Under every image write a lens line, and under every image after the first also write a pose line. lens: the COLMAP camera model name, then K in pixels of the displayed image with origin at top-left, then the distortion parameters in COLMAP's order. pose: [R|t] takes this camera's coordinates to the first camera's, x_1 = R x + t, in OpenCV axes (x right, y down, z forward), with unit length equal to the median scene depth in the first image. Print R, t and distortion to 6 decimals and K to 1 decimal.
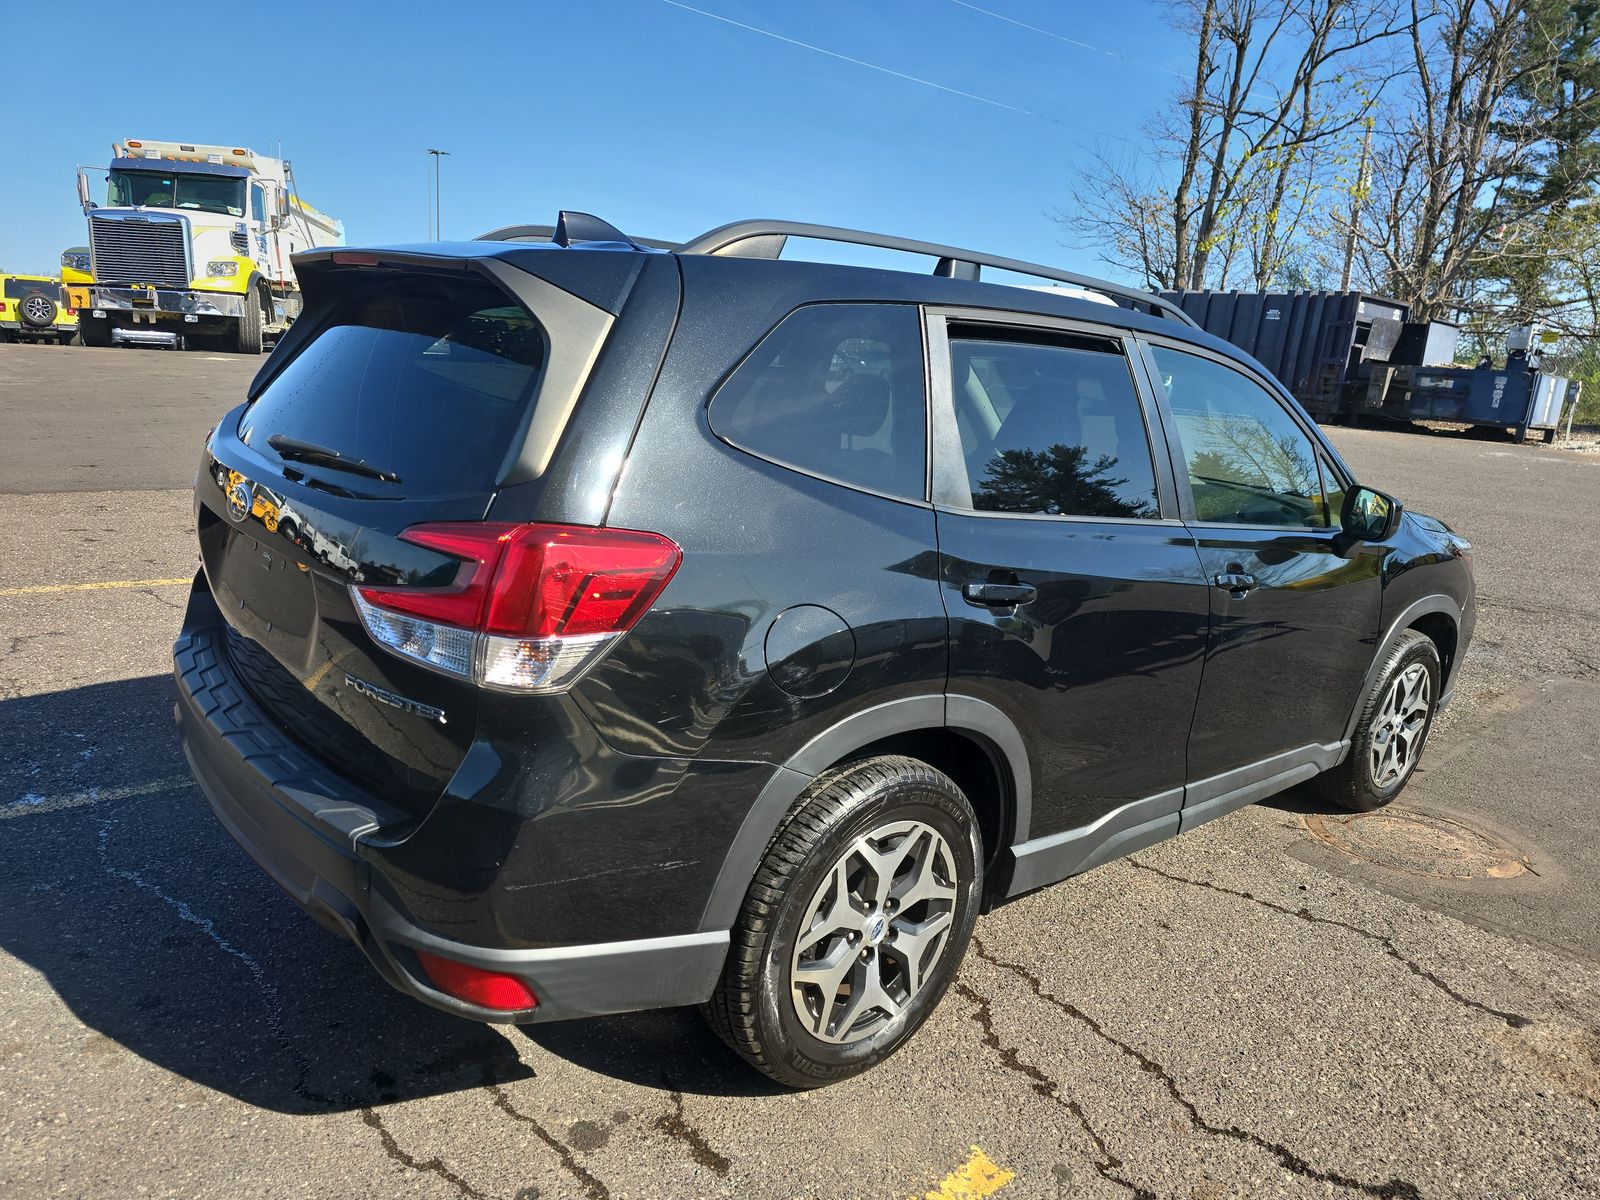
lens RADIAL K [[1094.9, 0, 809.9], [0, 1094.9, 599.6], [0, 0, 1]] dist [-0.006210, -0.008986]
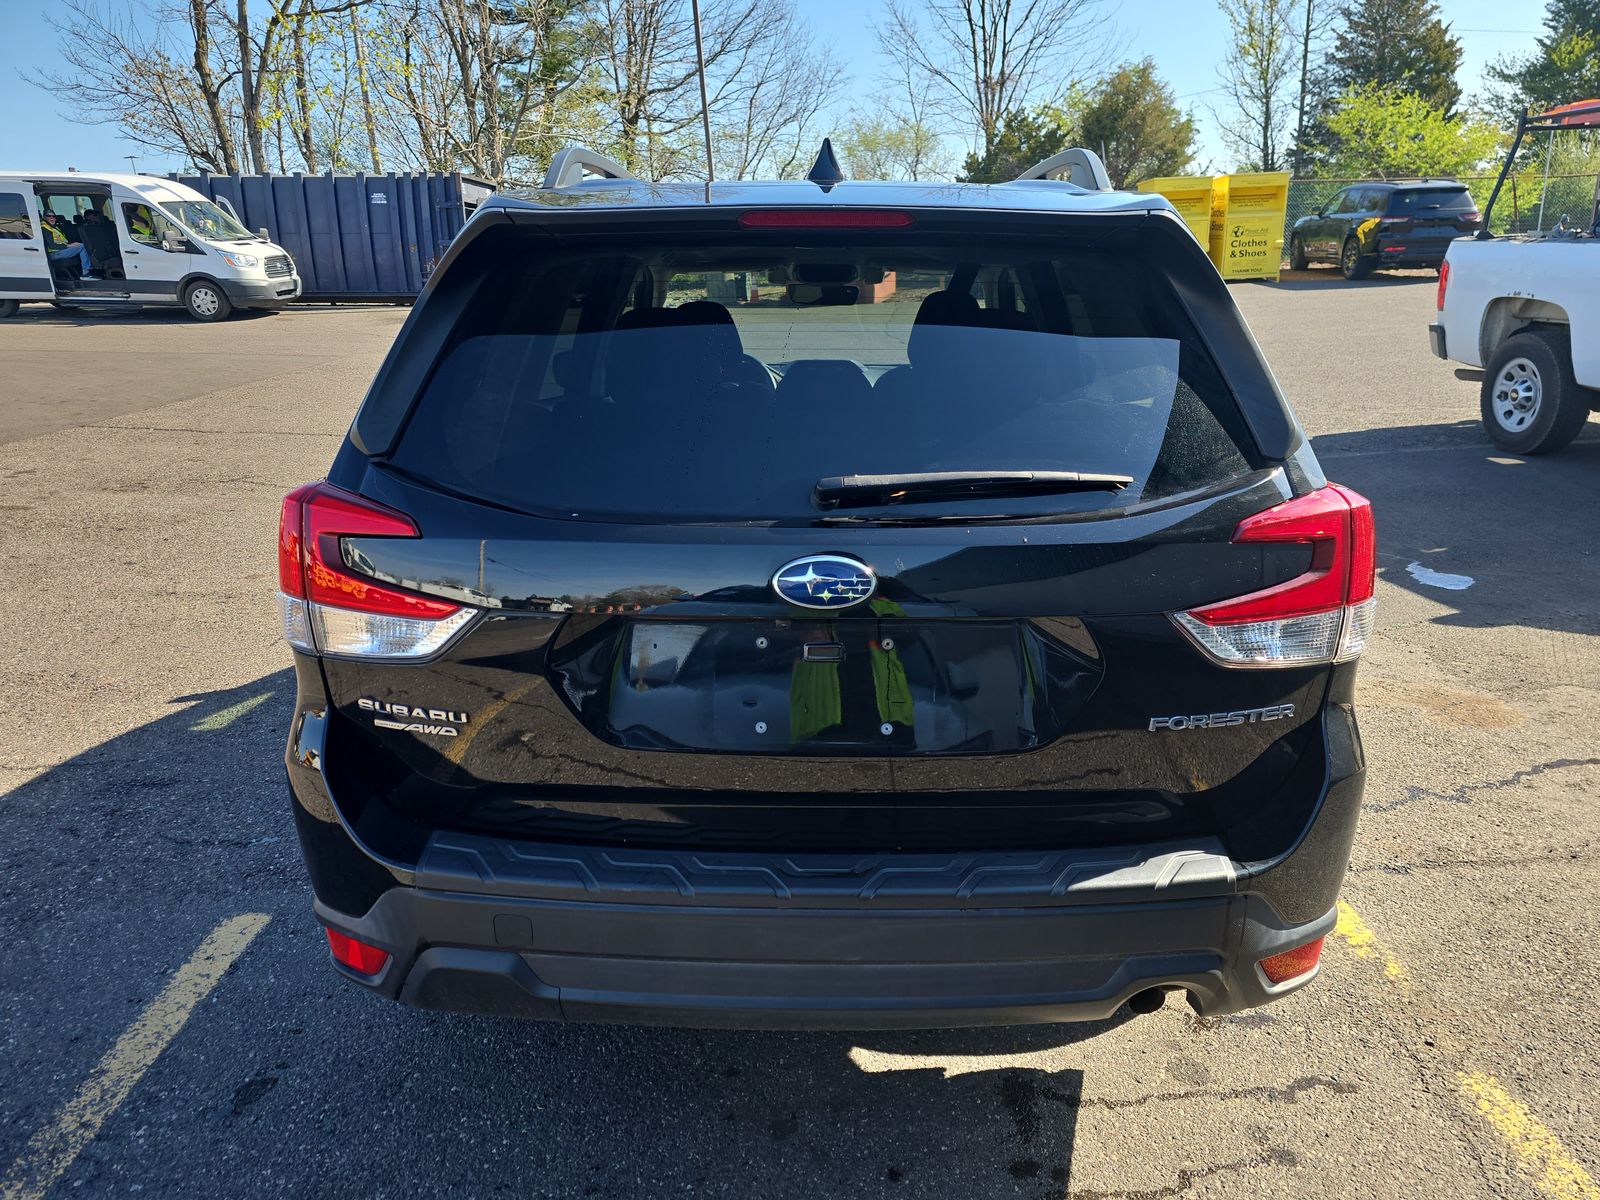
lens RADIAL K [[1094.9, 0, 809.9], [0, 1094.9, 599.6], [0, 0, 1]] dist [-0.006210, -0.008986]
pose [[0.629967, -0.294637, 0.718561, -0.117354], [0.218142, 0.955122, 0.200389, -0.025265], [-0.745356, 0.030510, 0.665968, 0.062640]]
